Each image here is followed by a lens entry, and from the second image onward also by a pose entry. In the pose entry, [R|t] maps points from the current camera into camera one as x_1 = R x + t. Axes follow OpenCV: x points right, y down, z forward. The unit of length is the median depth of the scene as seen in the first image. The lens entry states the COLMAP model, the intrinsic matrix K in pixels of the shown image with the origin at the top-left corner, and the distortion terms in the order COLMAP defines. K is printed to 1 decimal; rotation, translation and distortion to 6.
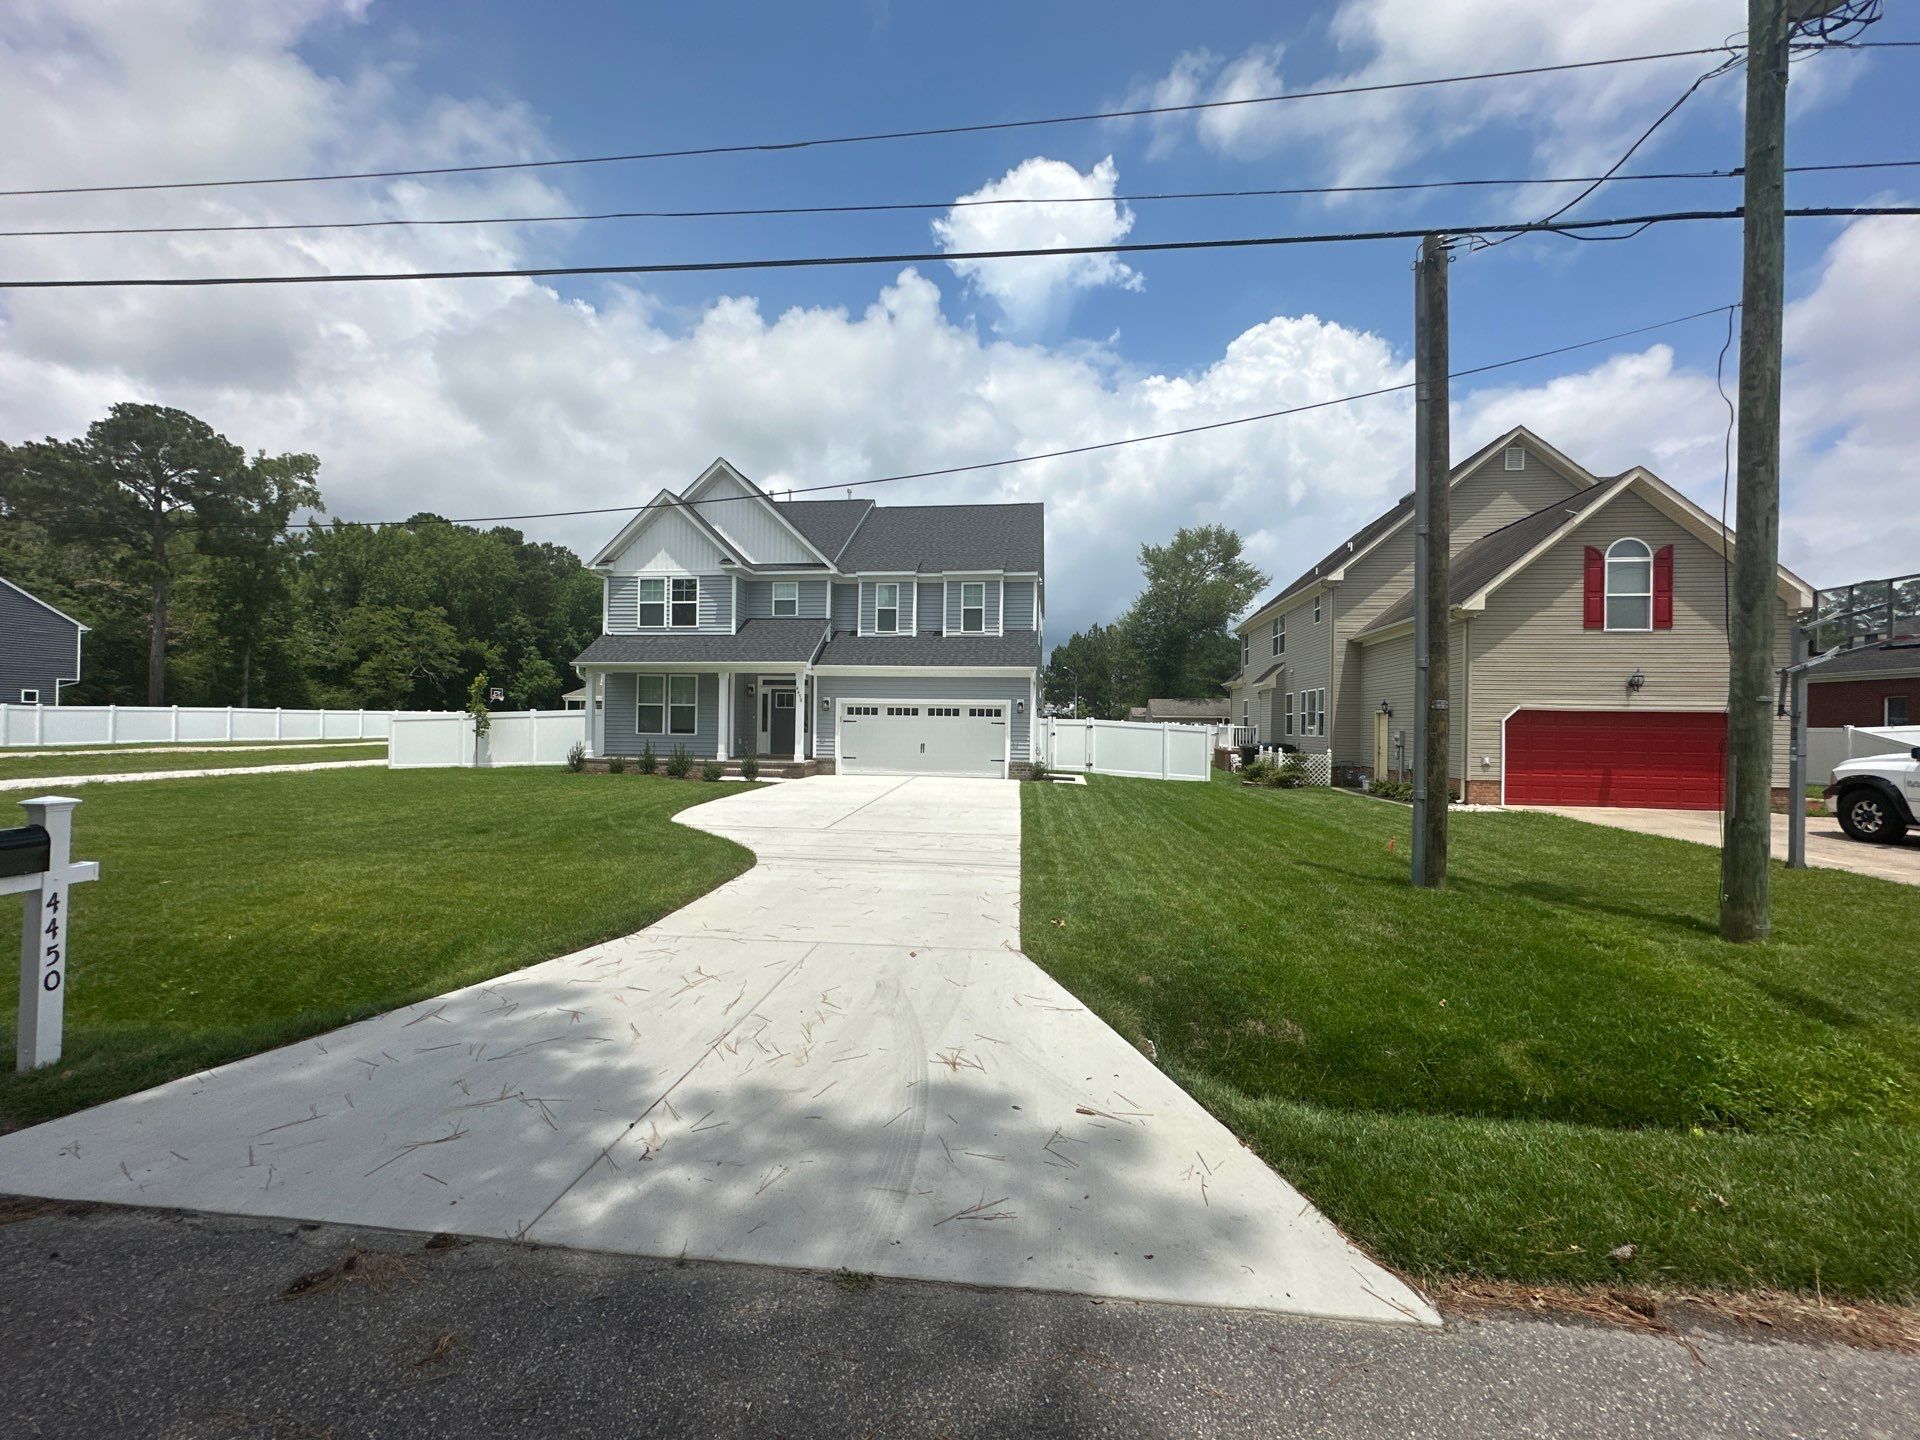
lens RADIAL K [[769.4, 0, 955.6], [0, 769.4, 715.4], [0, 0, 1]] dist [-0.001402, 0.002140]
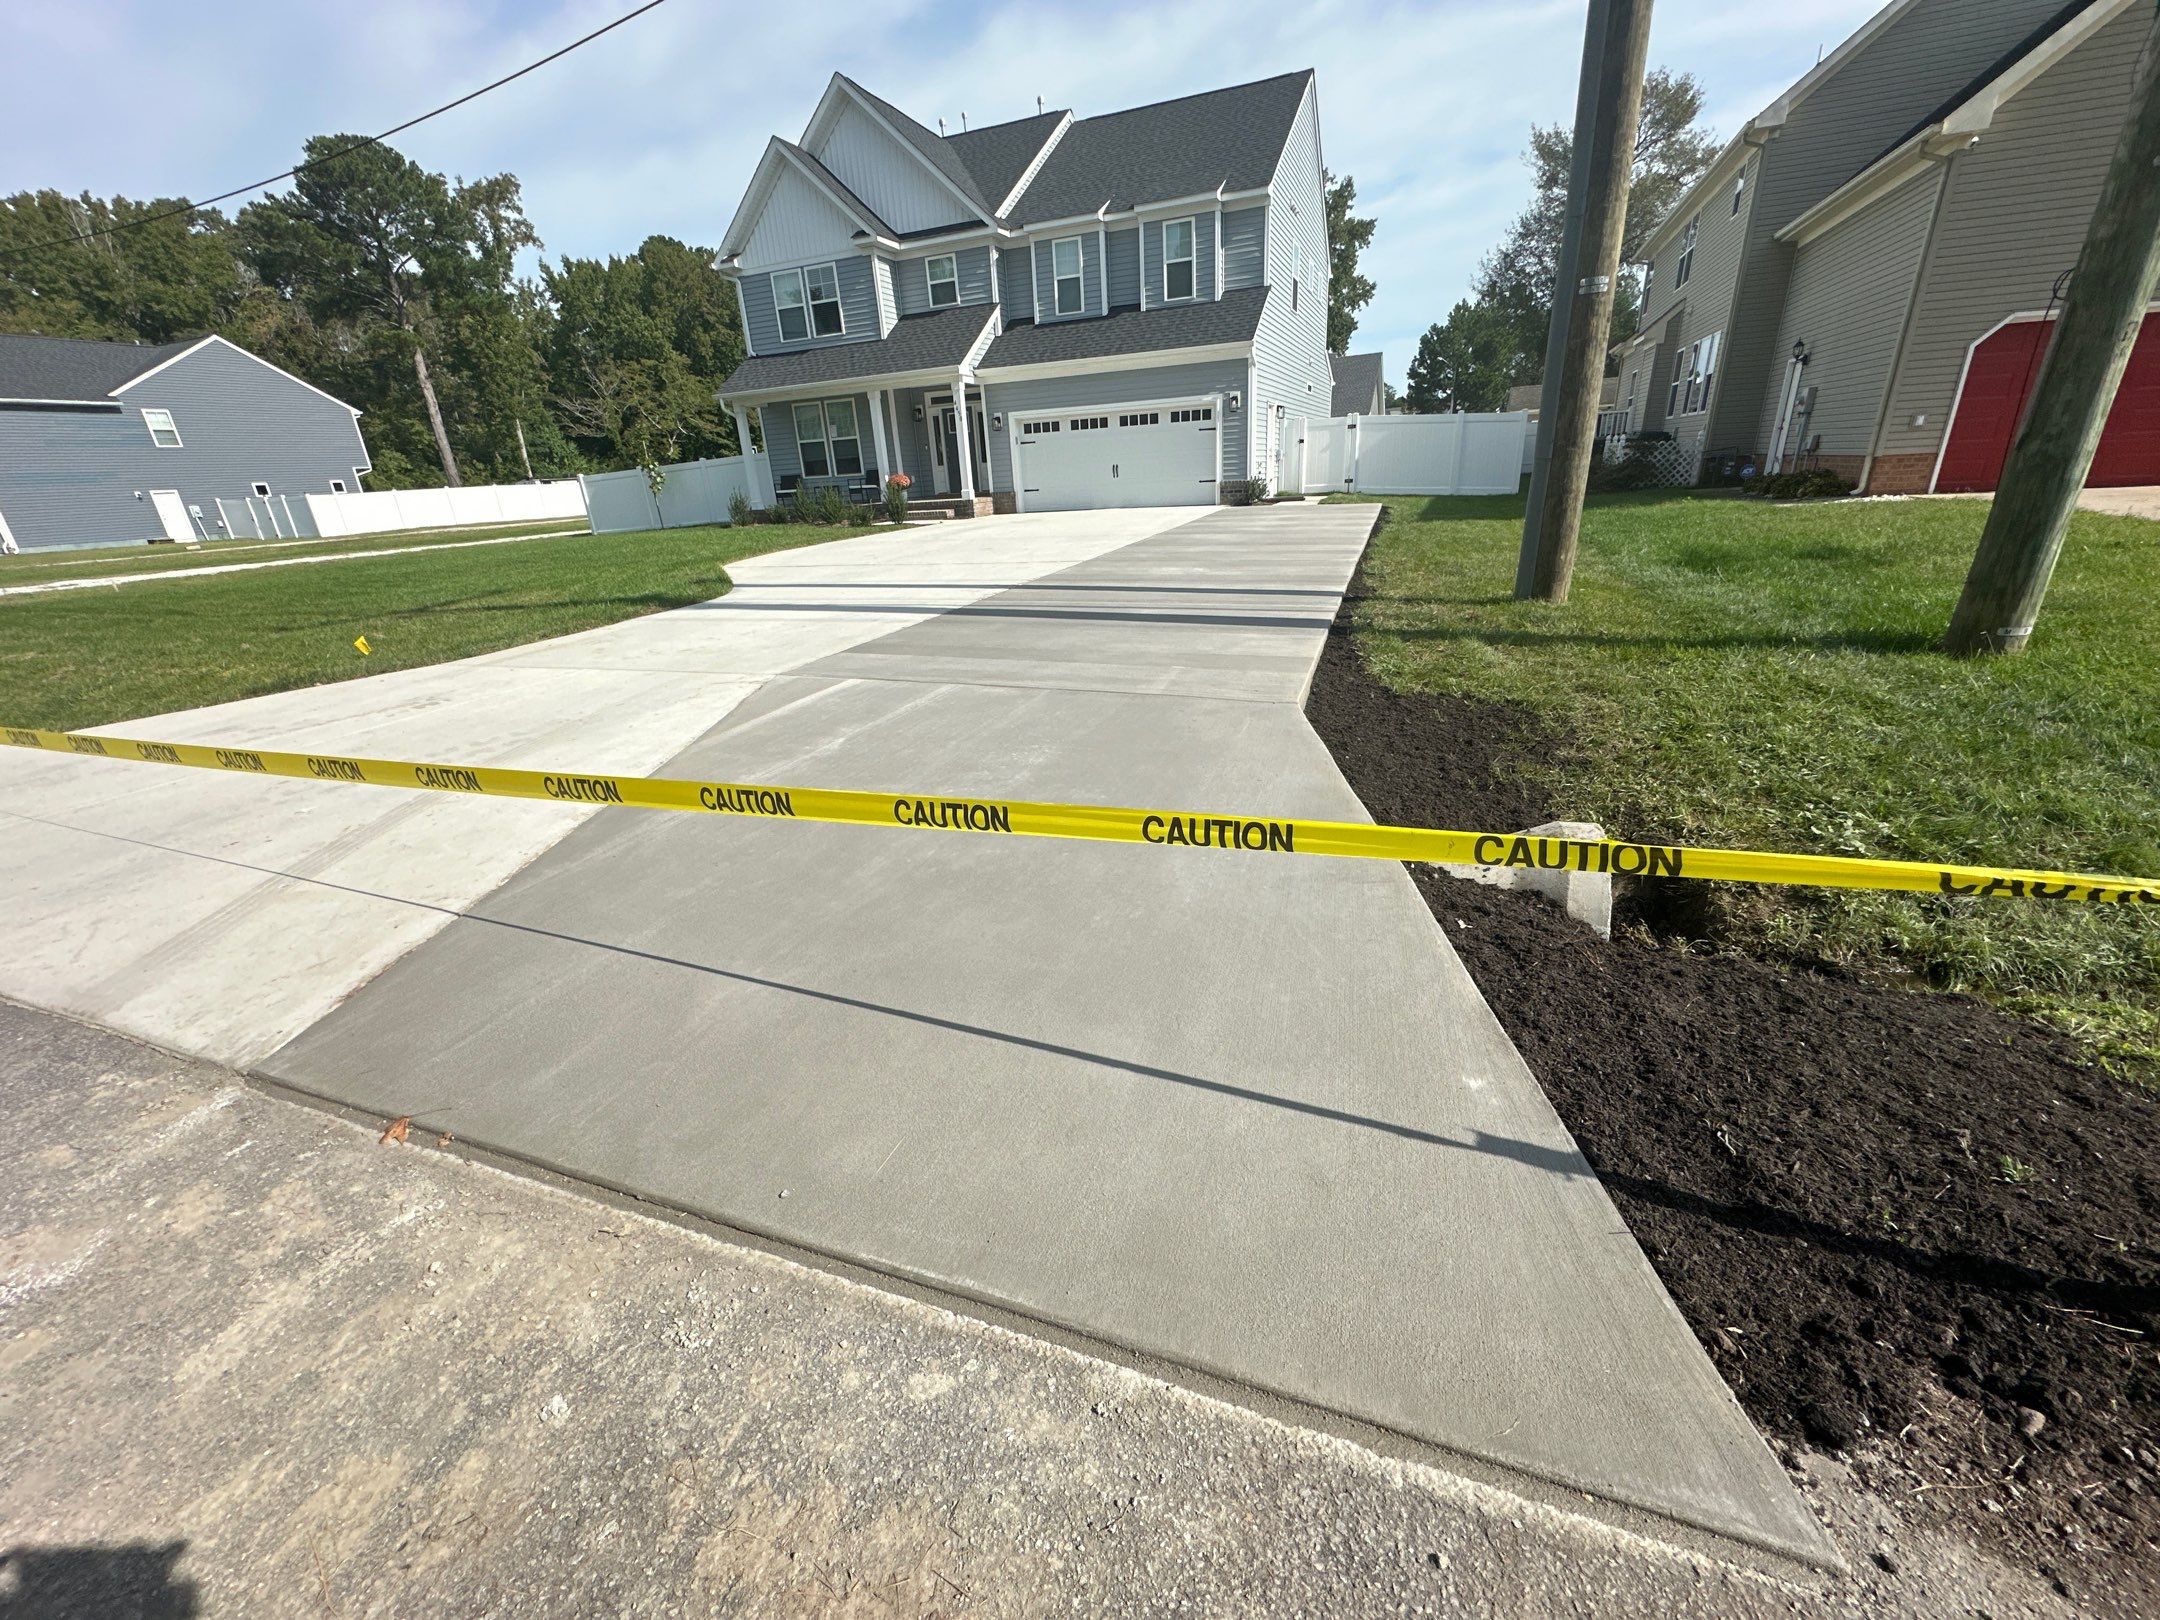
lens RADIAL K [[865.6, 0, 1075.0], [0, 865.6, 804.8], [0, 0, 1]] dist [-0.001402, 0.002140]
pose [[0.964987, 0.027423, -0.260860, 0.152531], [0.072583, 0.927766, 0.366035, 0.030340], [0.252055, -0.372153, 0.893292, 0.048376]]
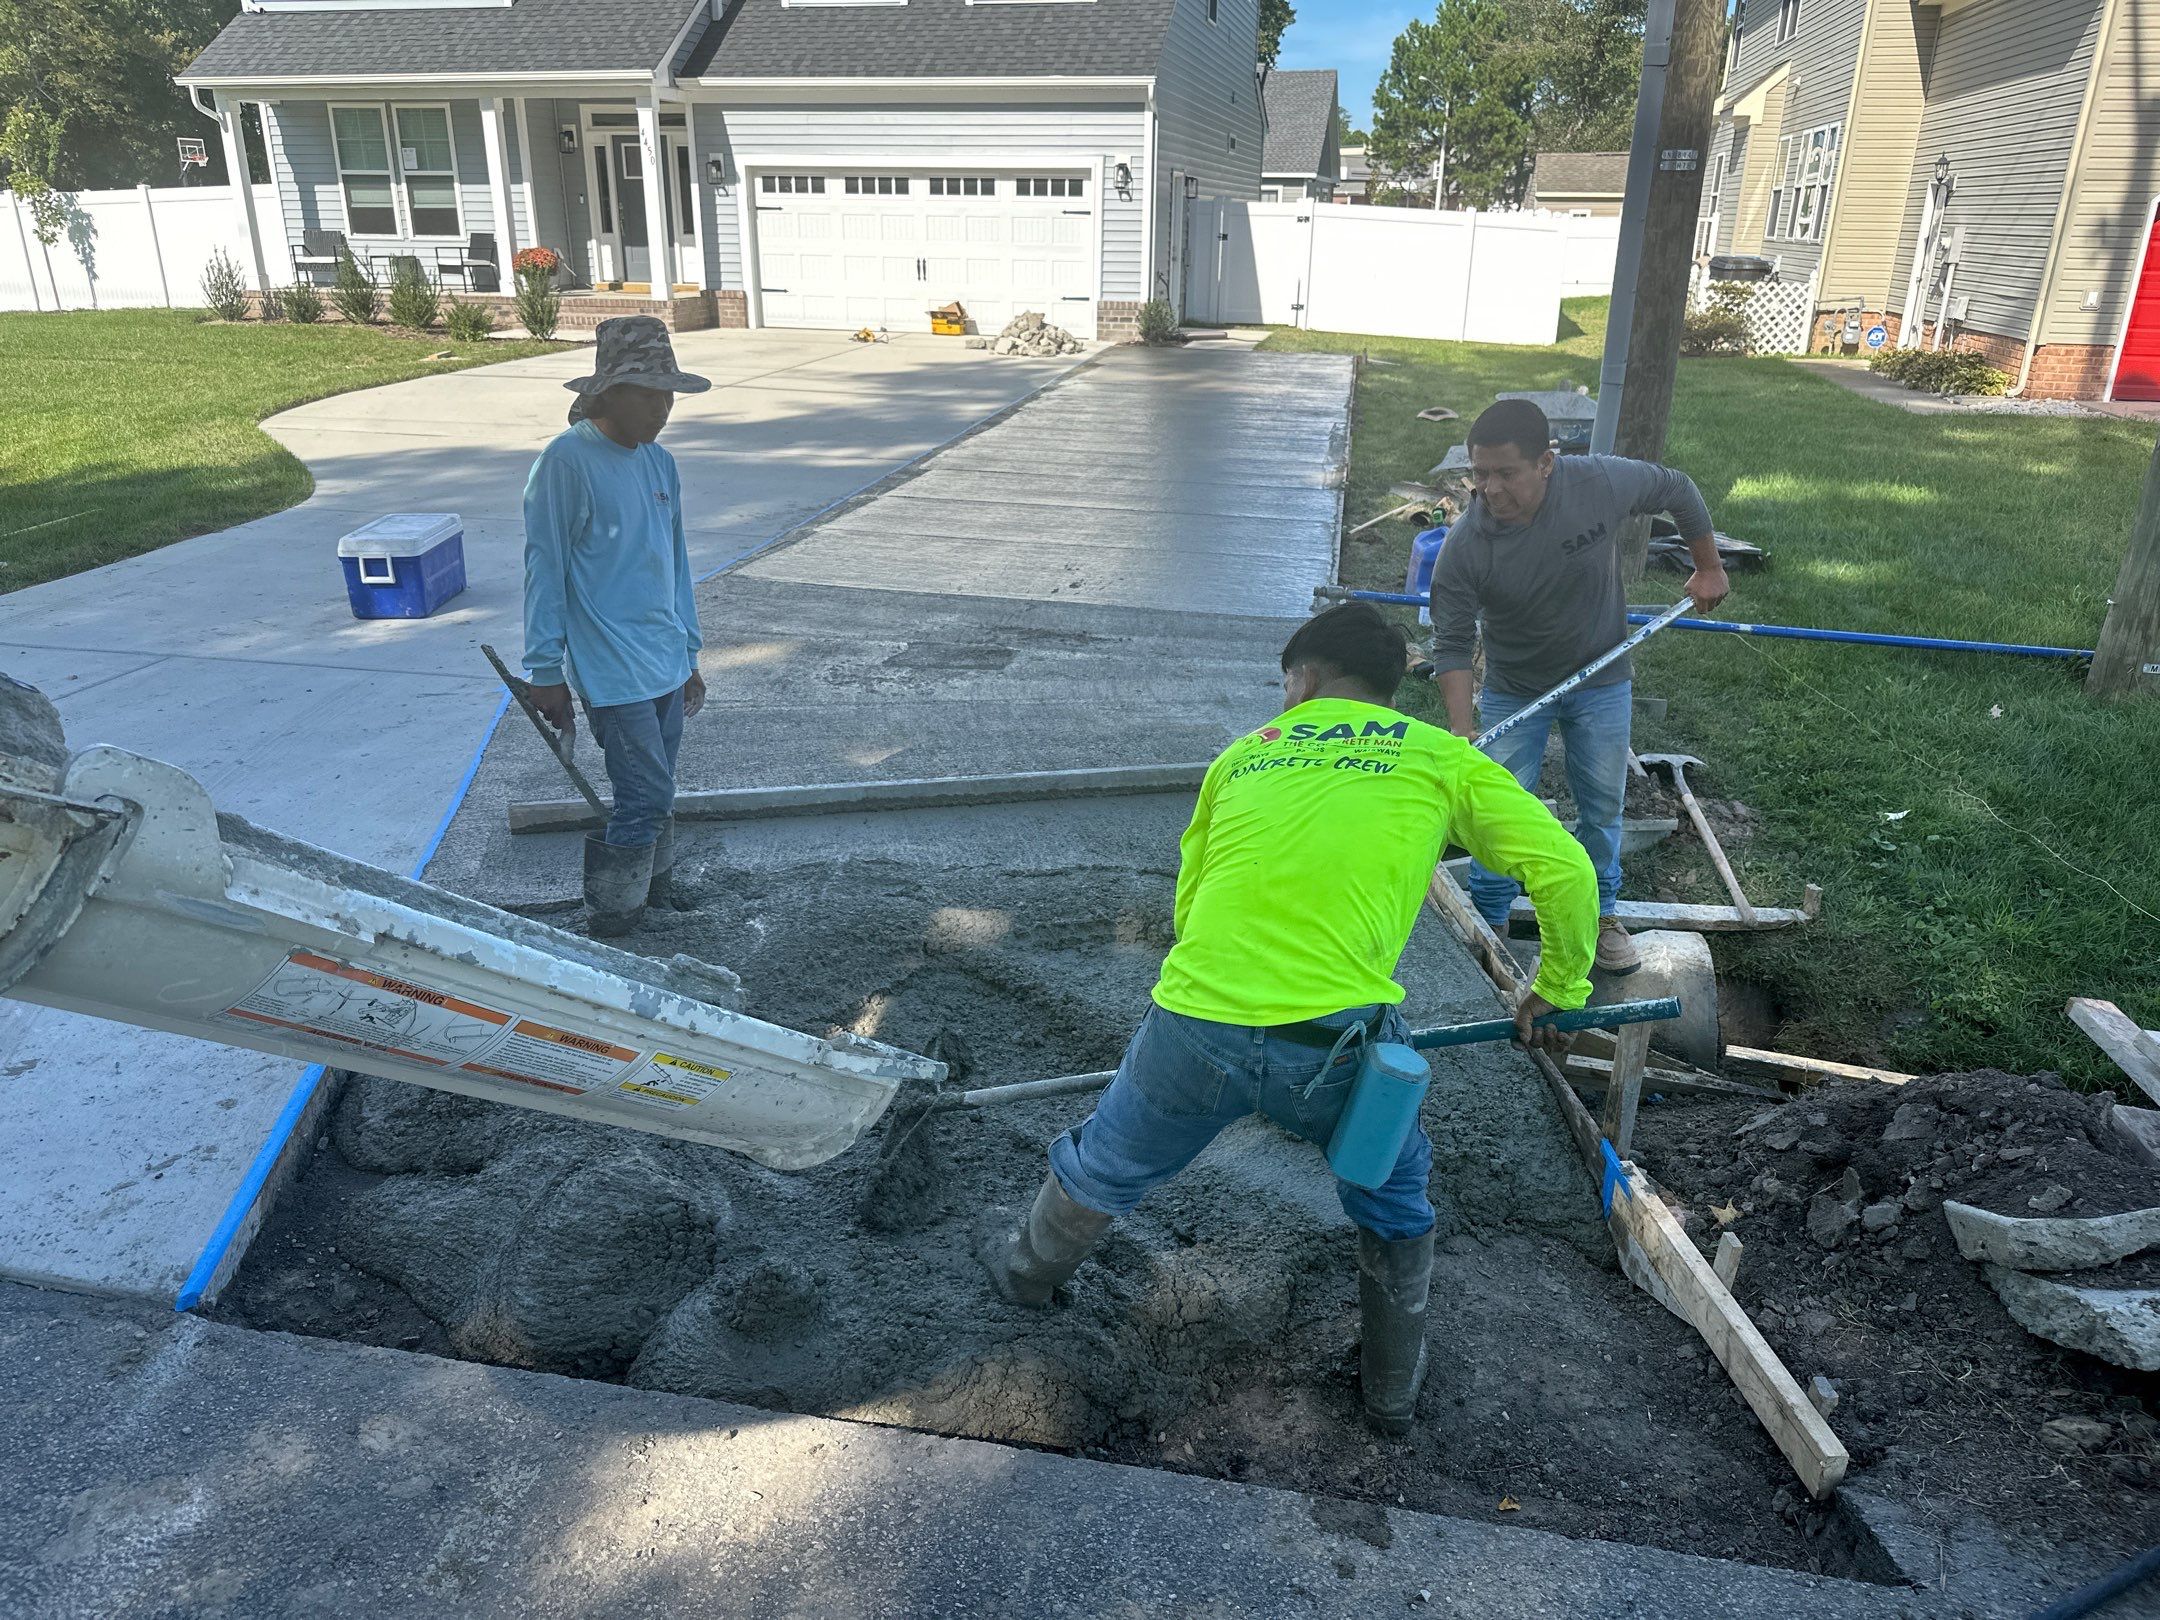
lens RADIAL K [[1529.7, 0, 1070.3], [0, 1529.7, 803.3], [0, 0, 1]] dist [0.034559, -0.034459]
pose [[0.995715, 0.028697, -0.087915, 0.133775], [0.005612, 0.930135, 0.367176, 0.001609], [0.092309, -0.366096, 0.925987, 0.006215]]
